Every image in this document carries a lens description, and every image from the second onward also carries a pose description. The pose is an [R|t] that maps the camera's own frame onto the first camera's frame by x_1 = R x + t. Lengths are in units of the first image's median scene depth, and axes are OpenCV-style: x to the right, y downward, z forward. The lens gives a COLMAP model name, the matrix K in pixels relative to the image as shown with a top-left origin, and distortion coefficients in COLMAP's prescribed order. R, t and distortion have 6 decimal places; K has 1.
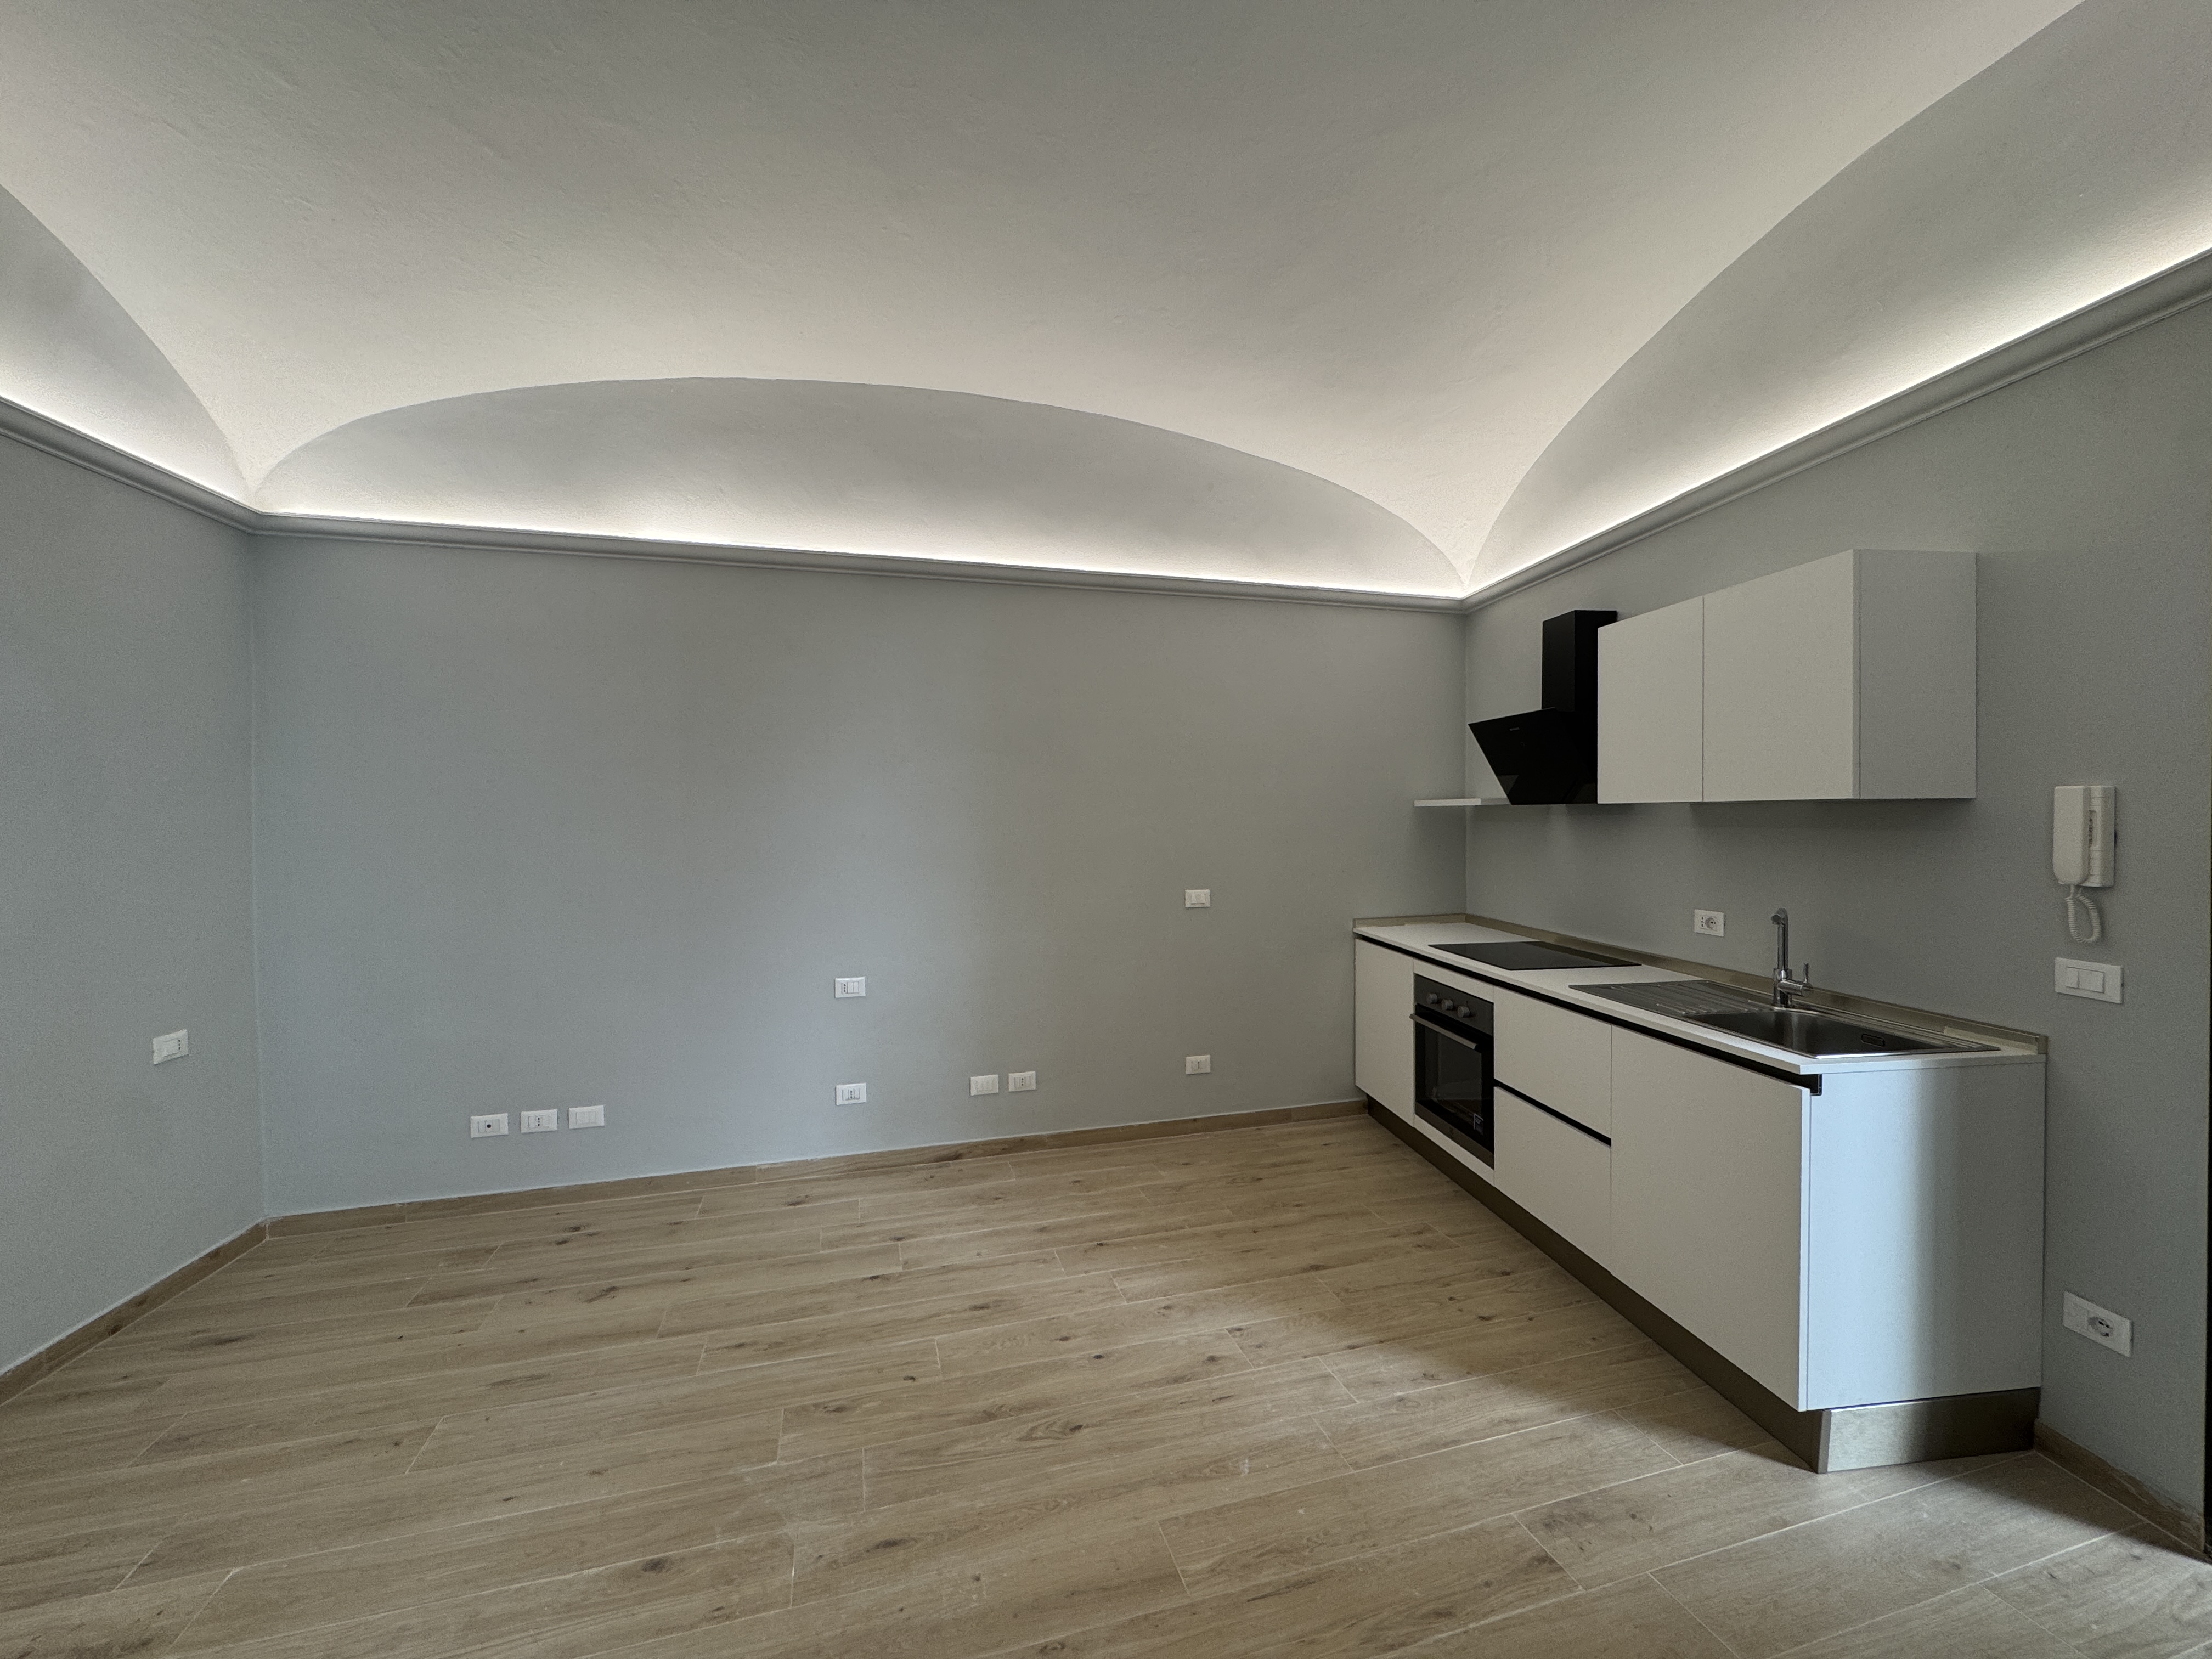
lens RADIAL K [[883.1, 0, 1107.3], [0, 883.1, 826.1], [0, 0, 1]] dist [-0.003363, 0.000478]
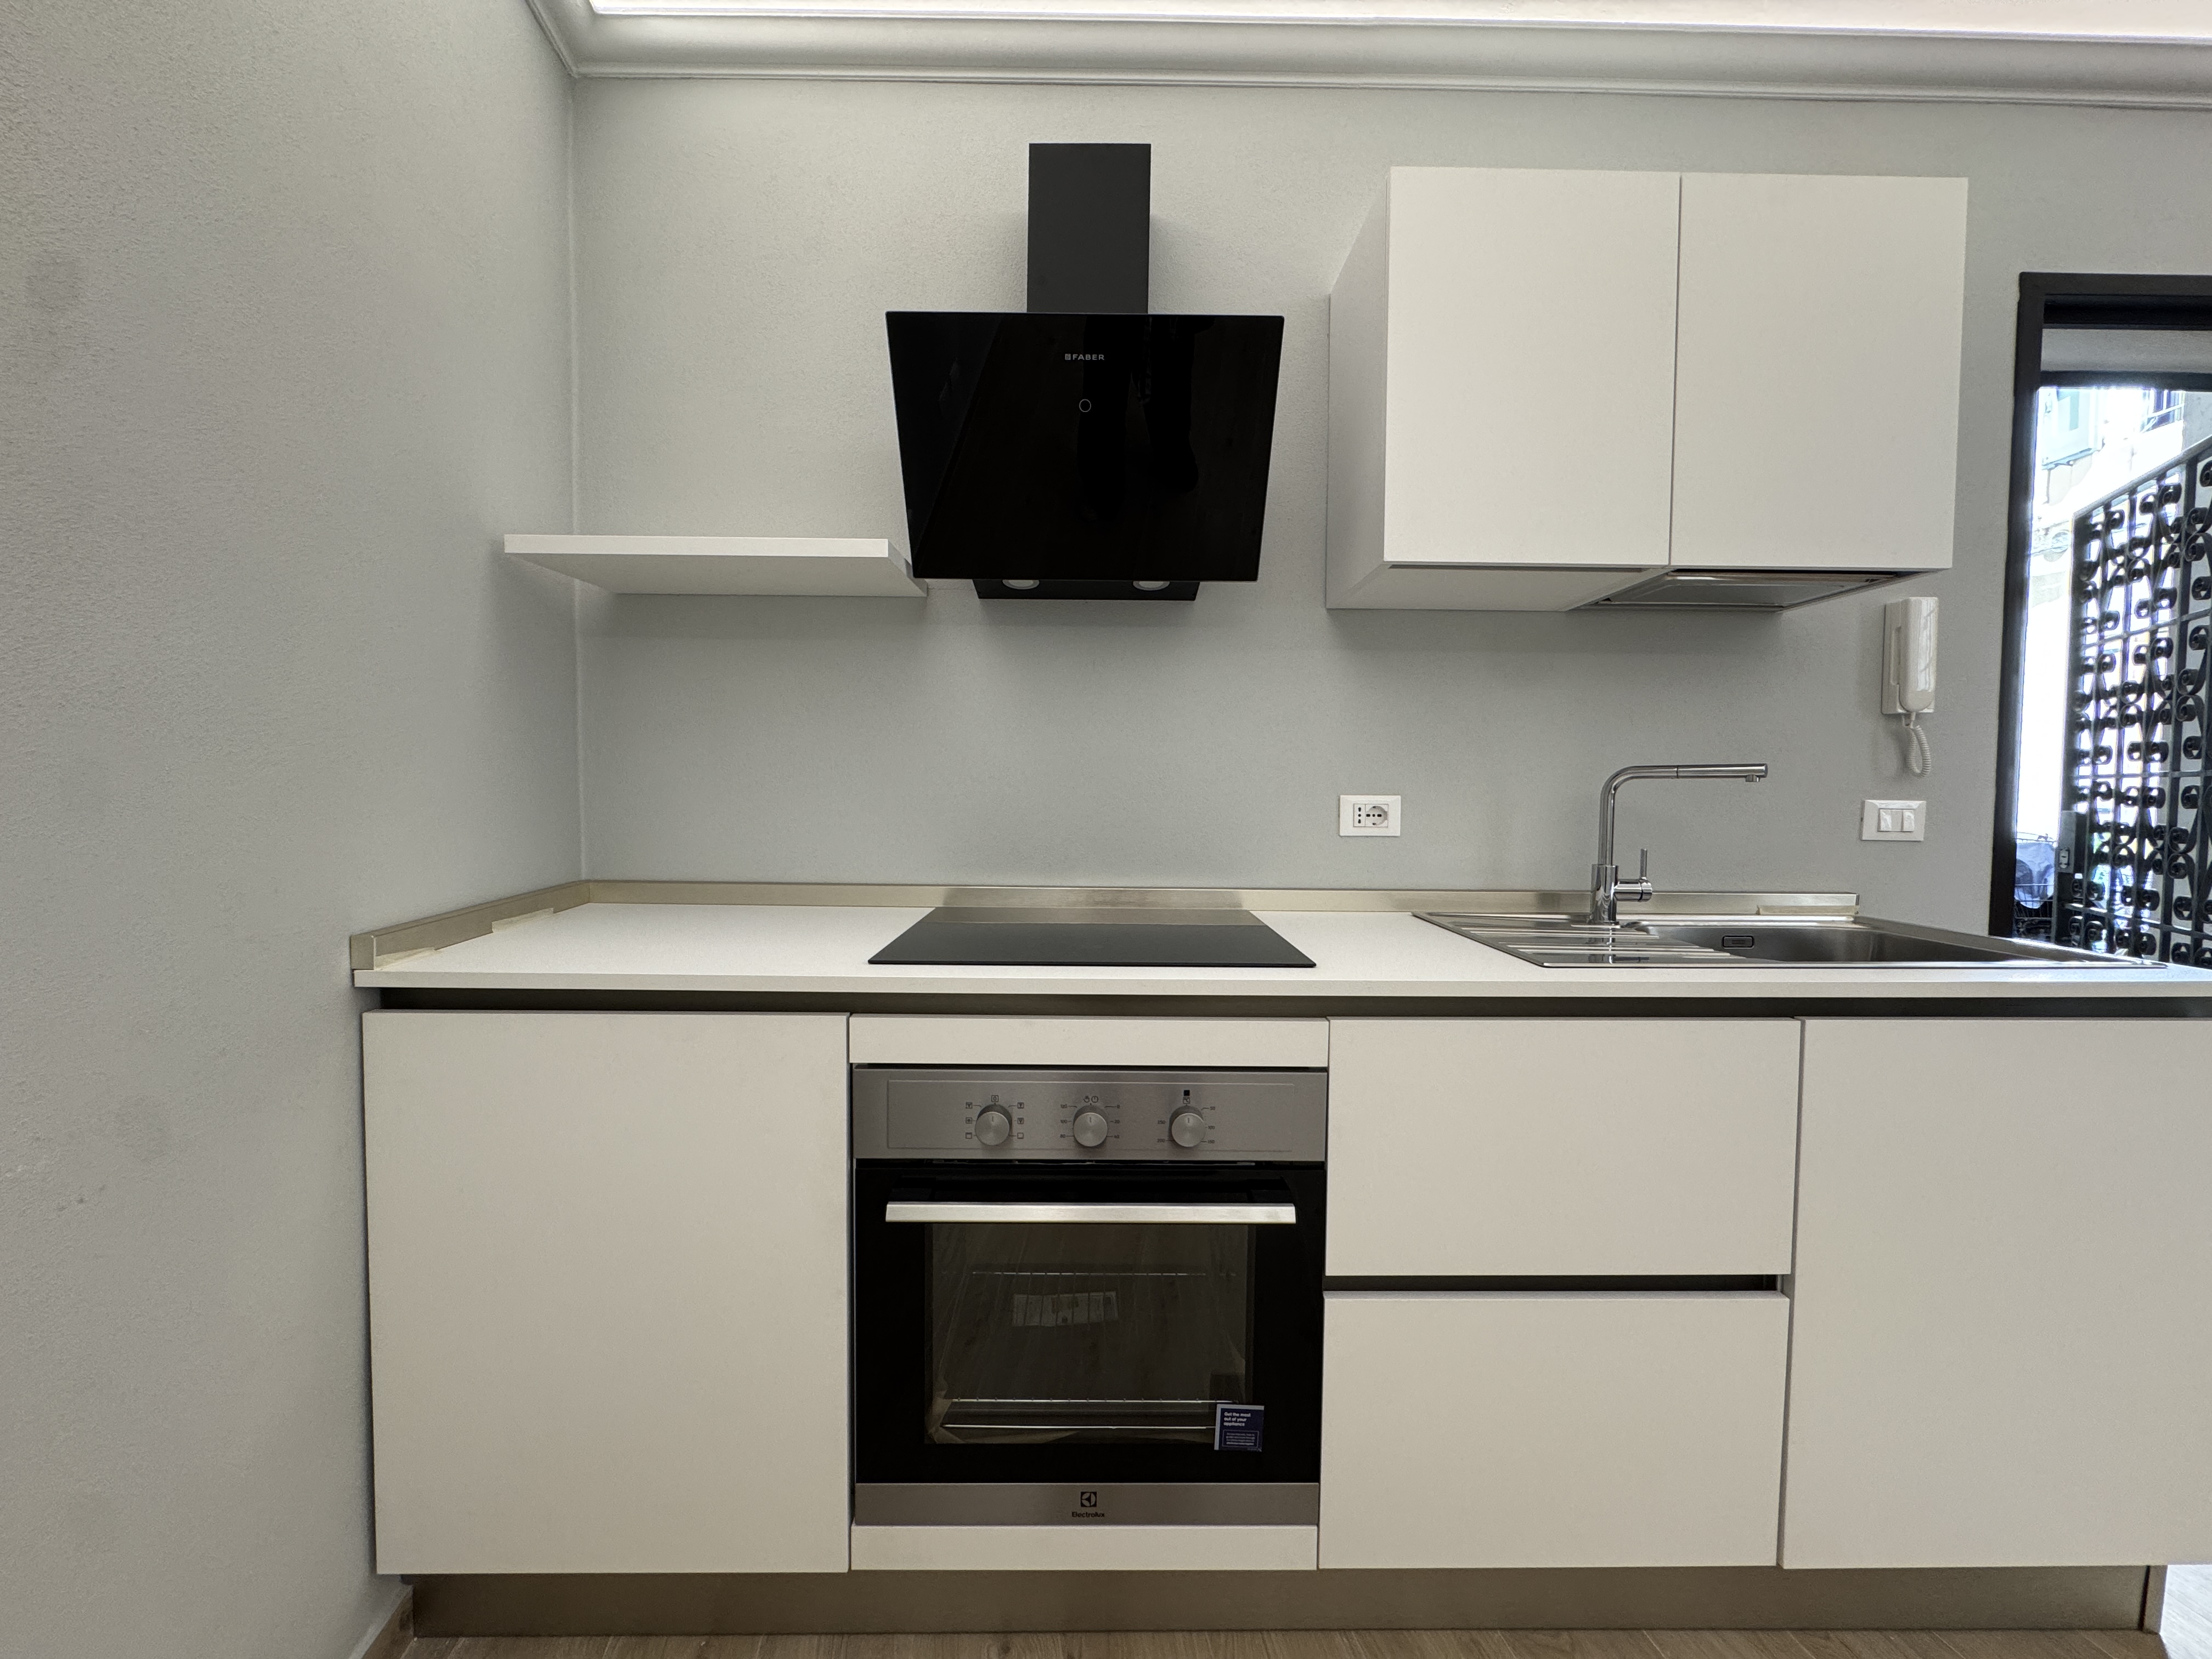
lens RADIAL K [[883.1, 0, 1106.3], [0, 883.1, 827.1], [0, 0, 1]] dist [-0.003363, 0.000478]
pose [[0.116244, -0.032367, 0.992693, 0.078519], [0.003529, 0.999476, 0.032175, 0.091178], [-0.993214, -0.000237, 0.116297, 1.028383]]
